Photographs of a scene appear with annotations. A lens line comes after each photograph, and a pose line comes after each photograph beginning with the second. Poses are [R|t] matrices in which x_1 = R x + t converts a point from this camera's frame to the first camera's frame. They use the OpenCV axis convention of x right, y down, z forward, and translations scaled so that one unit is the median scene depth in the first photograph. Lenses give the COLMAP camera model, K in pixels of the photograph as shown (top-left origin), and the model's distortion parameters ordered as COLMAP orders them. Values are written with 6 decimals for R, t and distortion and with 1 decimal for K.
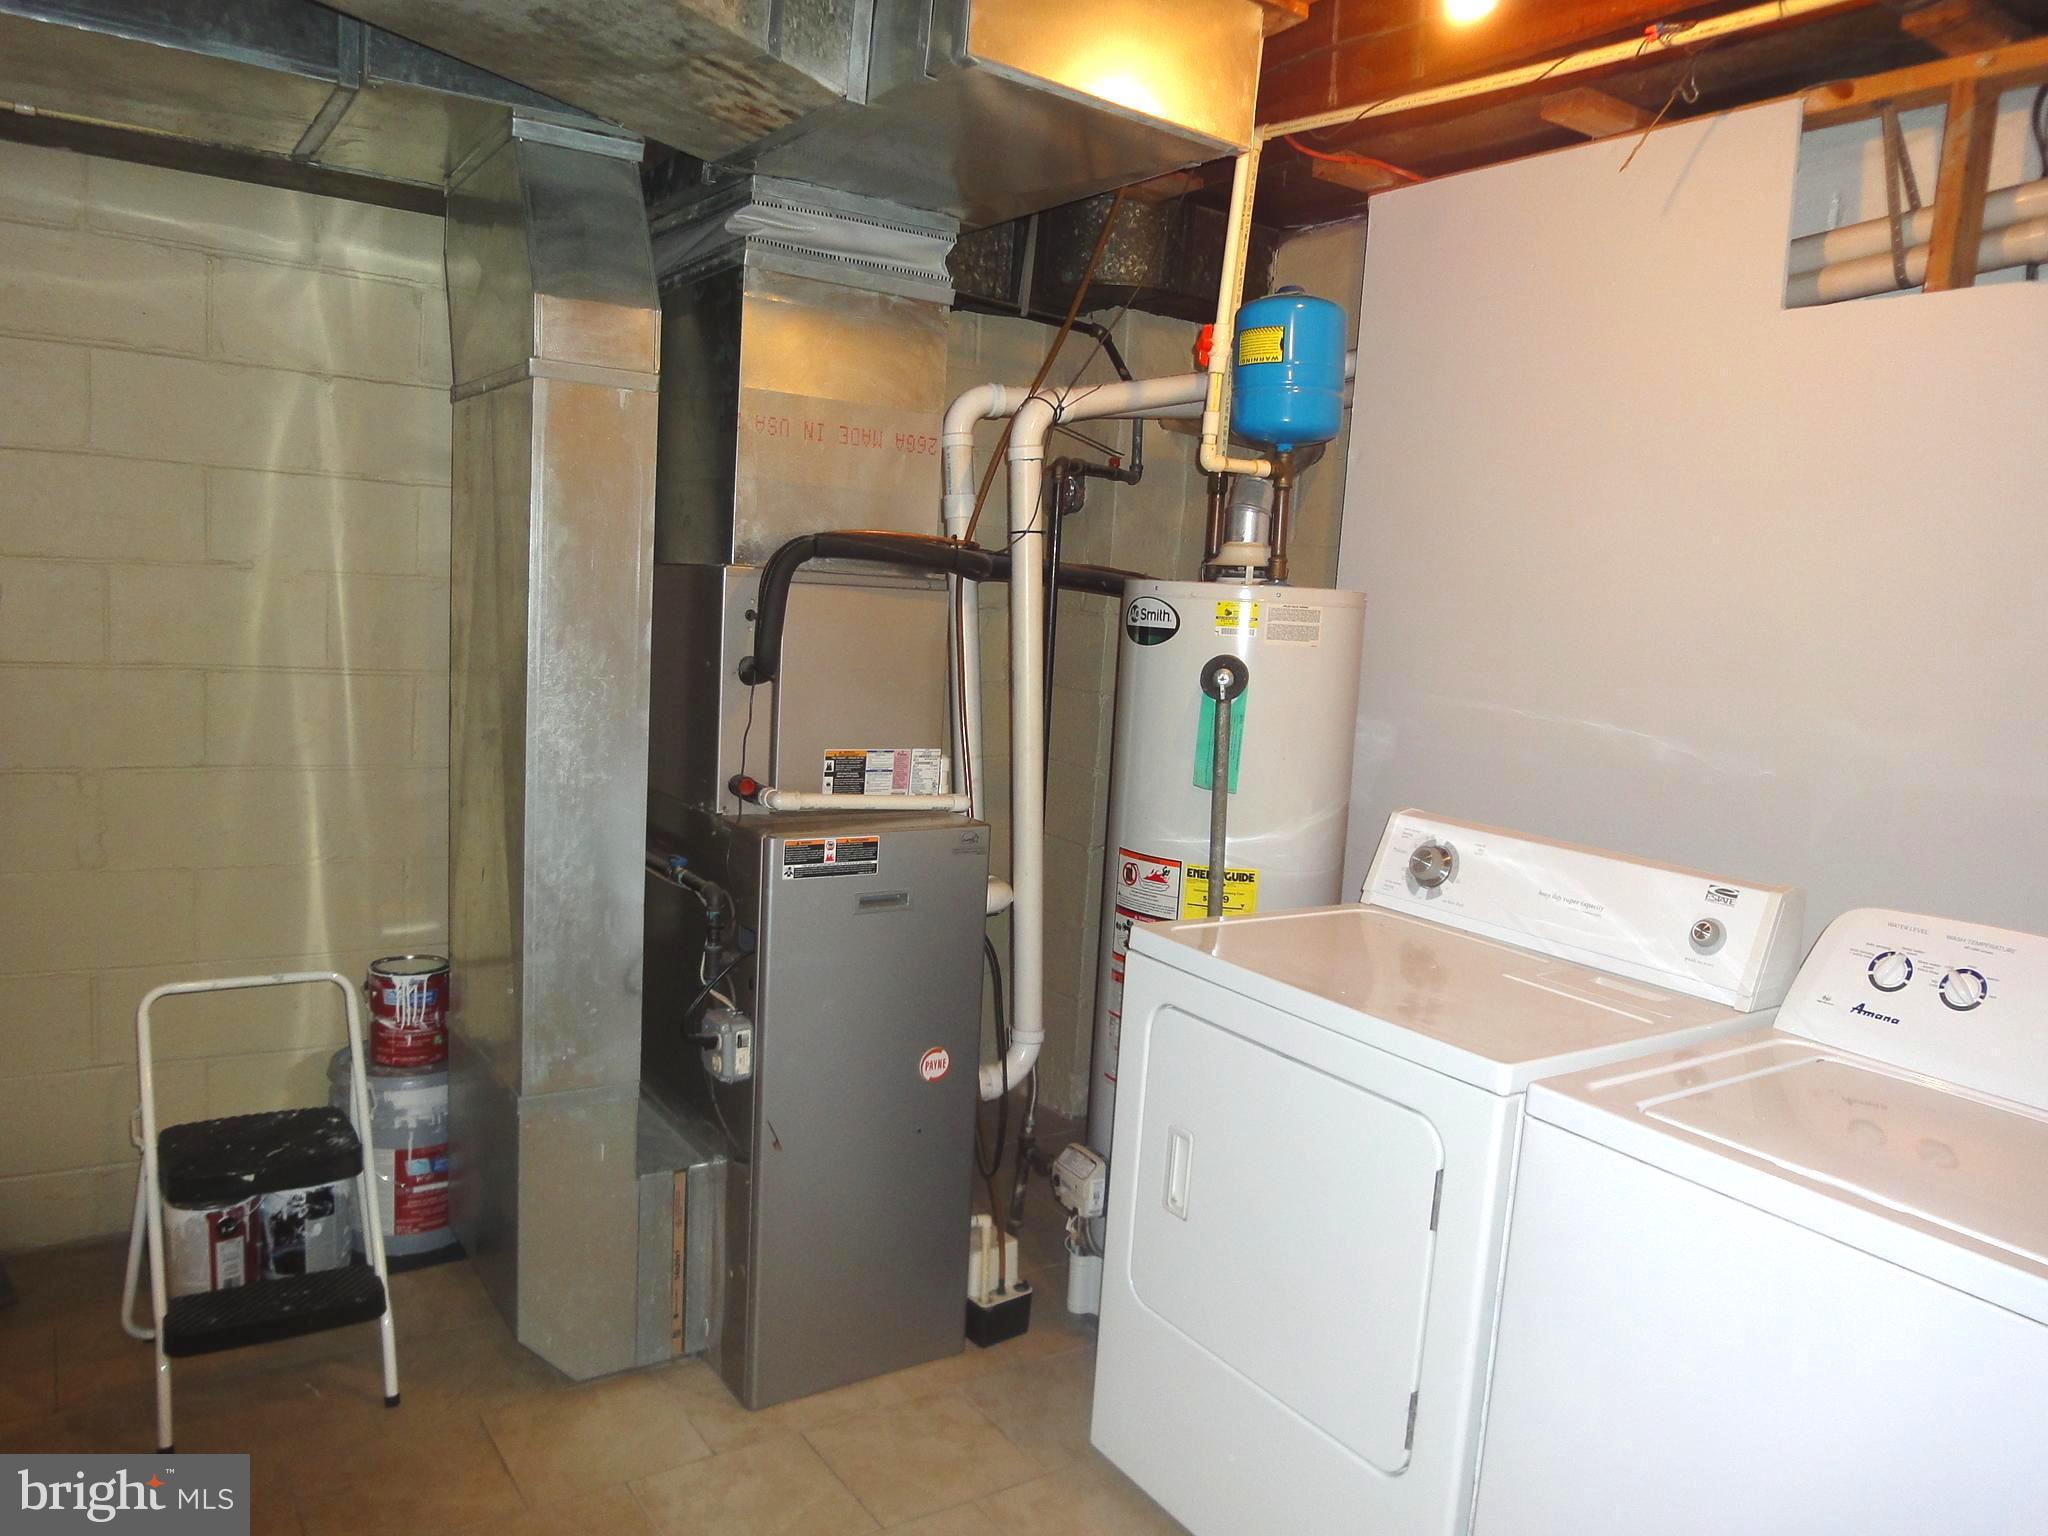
lens RADIAL K [[1461.1, 0, 1024.0], [0, 1461.1, 768.0], [0, 0, 1]] dist [-0.007709, -0.004263]
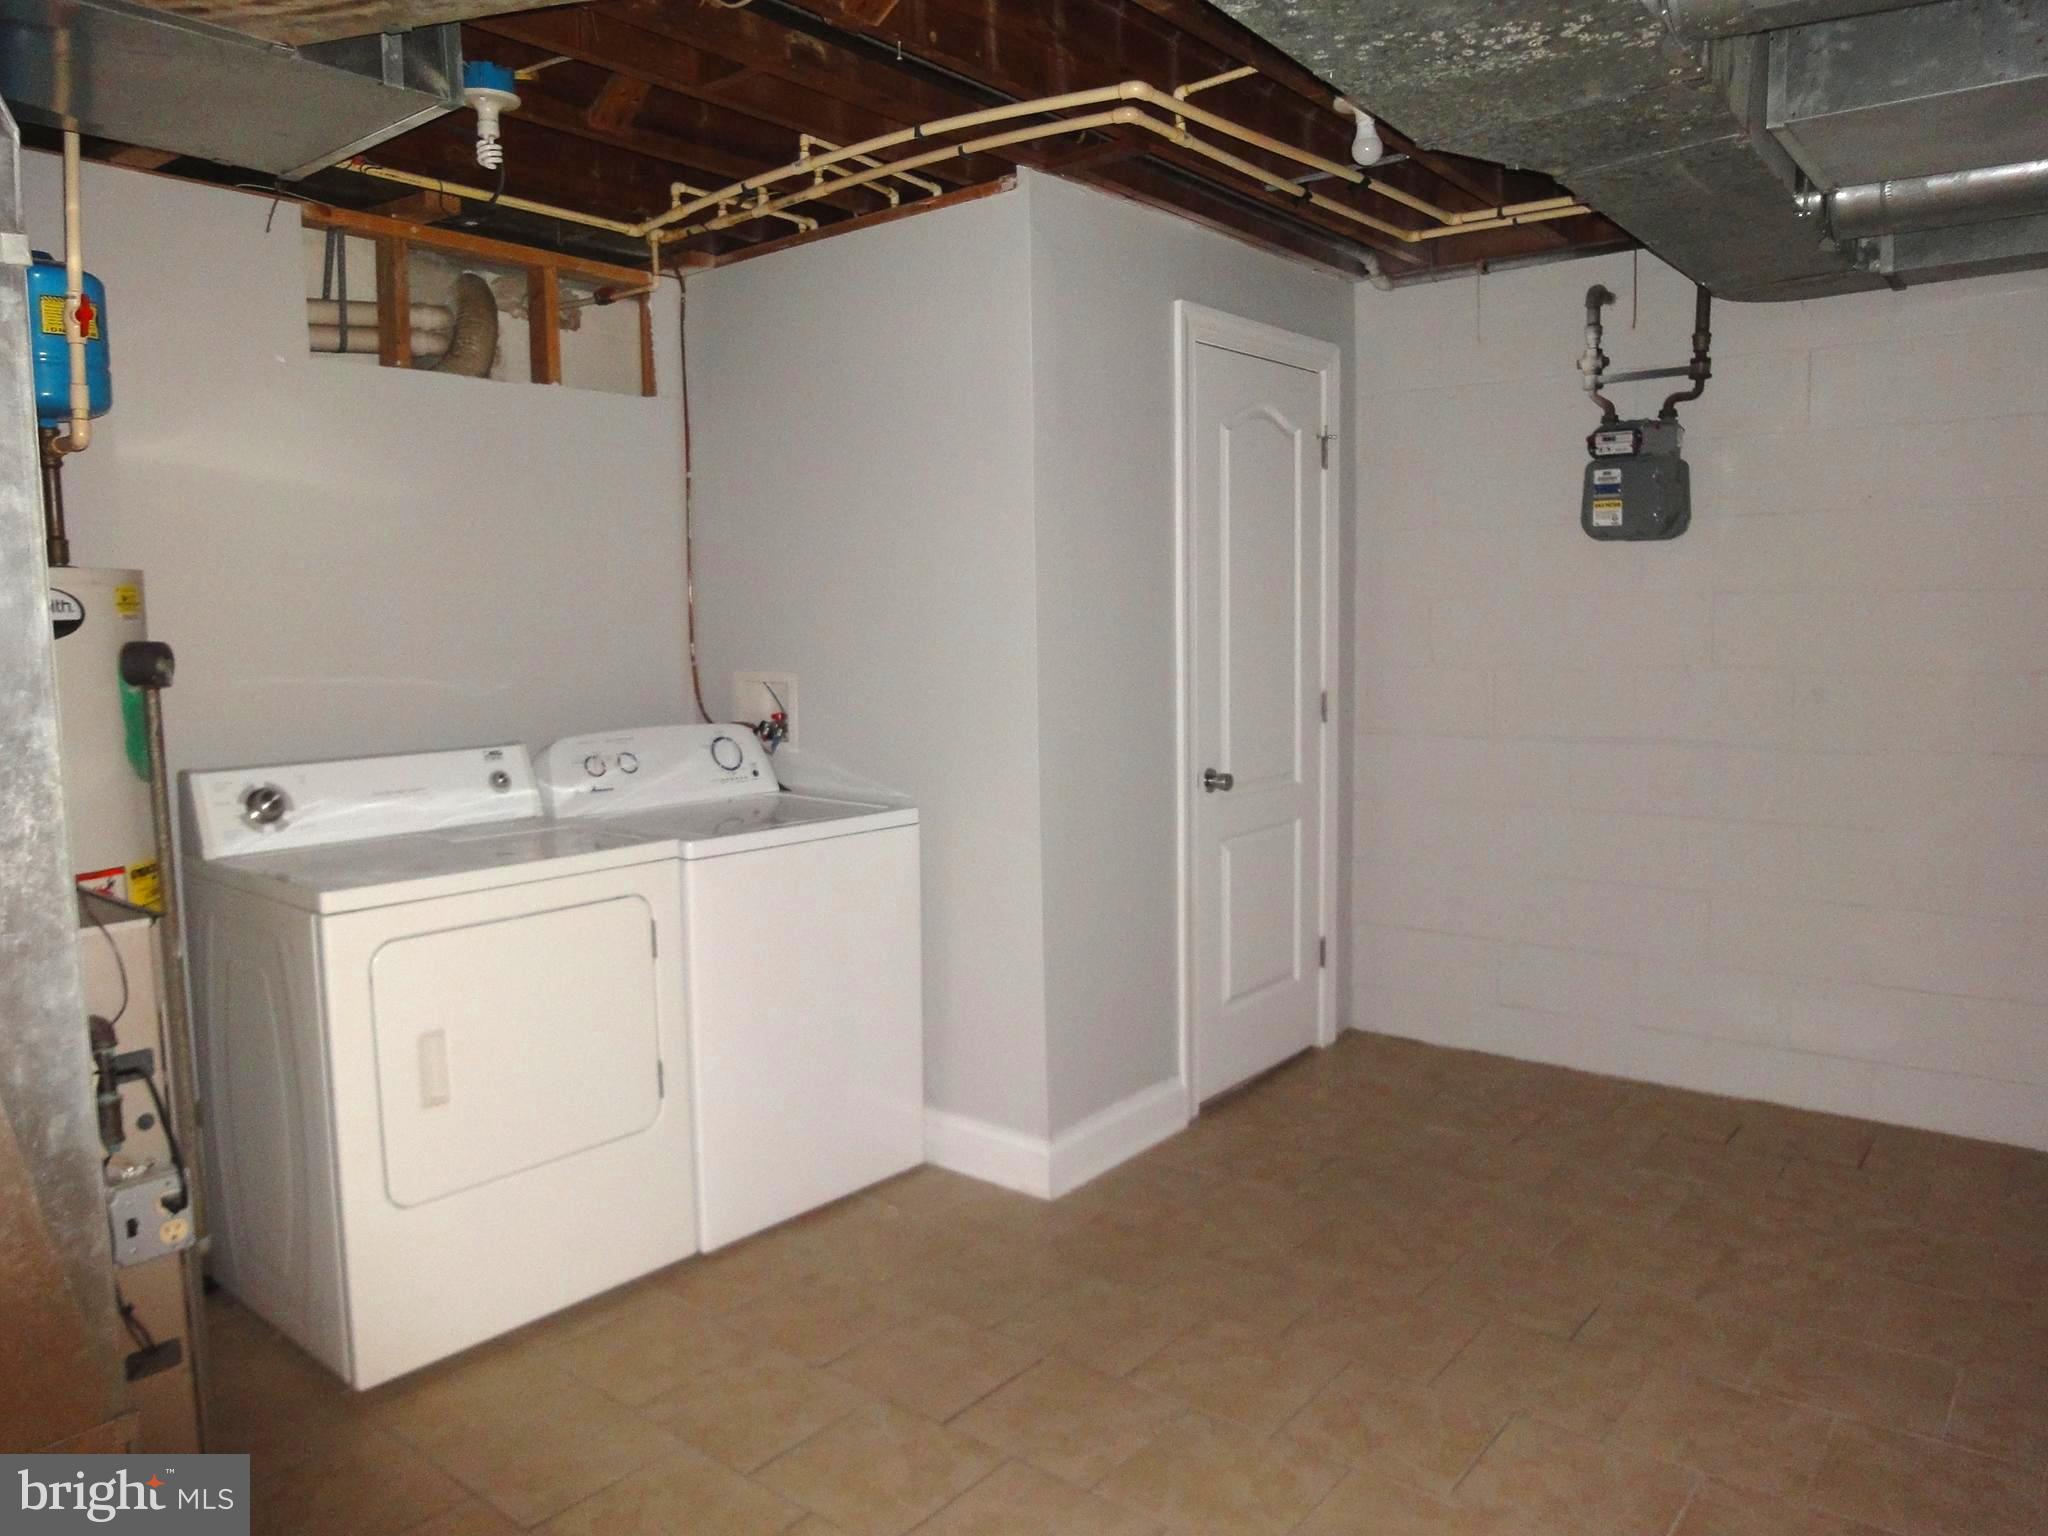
lens RADIAL K [[1461.1, 0, 1024.0], [0, 1461.1, 768.0], [0, 0, 1]] dist [-0.007709, -0.004263]
pose [[-0.277615, -0.165219, 0.946379, -1.069198], [0.112851, 0.972672, 0.202913, -0.140477], [-0.954041, 0.163131, -0.251384, 0.781097]]
